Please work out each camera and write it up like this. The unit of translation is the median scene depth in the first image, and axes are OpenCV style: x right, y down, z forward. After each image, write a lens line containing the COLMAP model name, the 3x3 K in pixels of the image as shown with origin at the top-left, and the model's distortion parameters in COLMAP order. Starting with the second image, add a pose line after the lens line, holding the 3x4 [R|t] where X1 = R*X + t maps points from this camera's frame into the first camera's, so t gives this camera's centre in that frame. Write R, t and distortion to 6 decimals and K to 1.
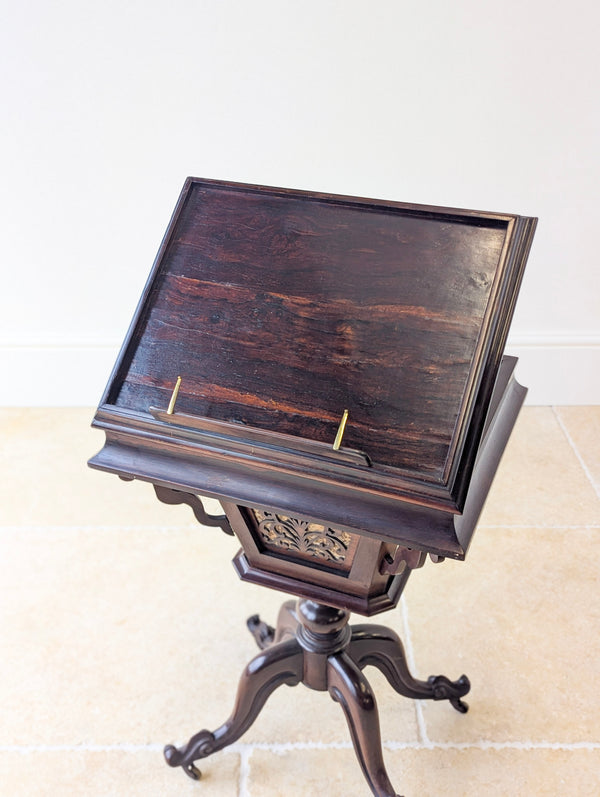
lens RADIAL K [[863.6, 0, 295.3], [0, 863.6, 388.7], [0, 0, 1]] dist [0.009538, 0.028023]
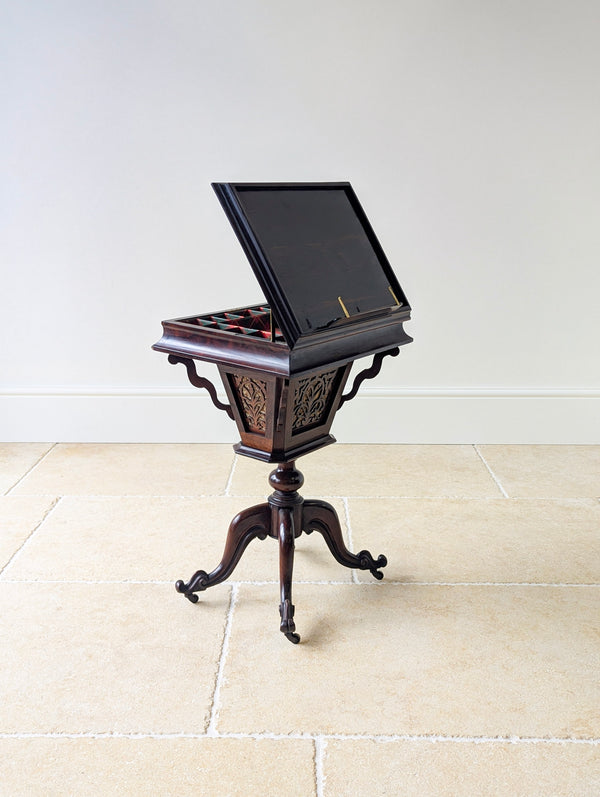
lens RADIAL K [[852.2, 0, 285.9], [0, 852.2, 398.3], [0, 0, 1]] dist [0.014463, 0.004501]
pose [[0.999814, 0.009077, -0.017000, 0.050658], [-0.012762, 0.972839, -0.231129, 0.440387], [0.014441, 0.231303, 0.972775, -0.505127]]
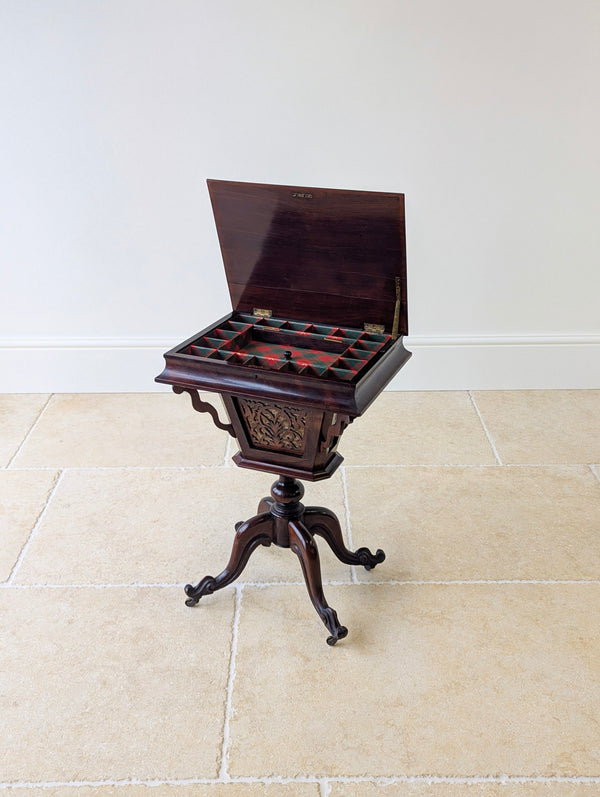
lens RADIAL K [[846.3, 0, 294.1], [0, 846.3, 396.7], [0, 0, 1]] dist [0.014928, 0.014463]
pose [[0.999987, -0.002787, 0.004211, 0.034815], [0.002943, 0.999292, -0.037495, 0.133130], [-0.004103, 0.037507, 0.999288, -0.530876]]
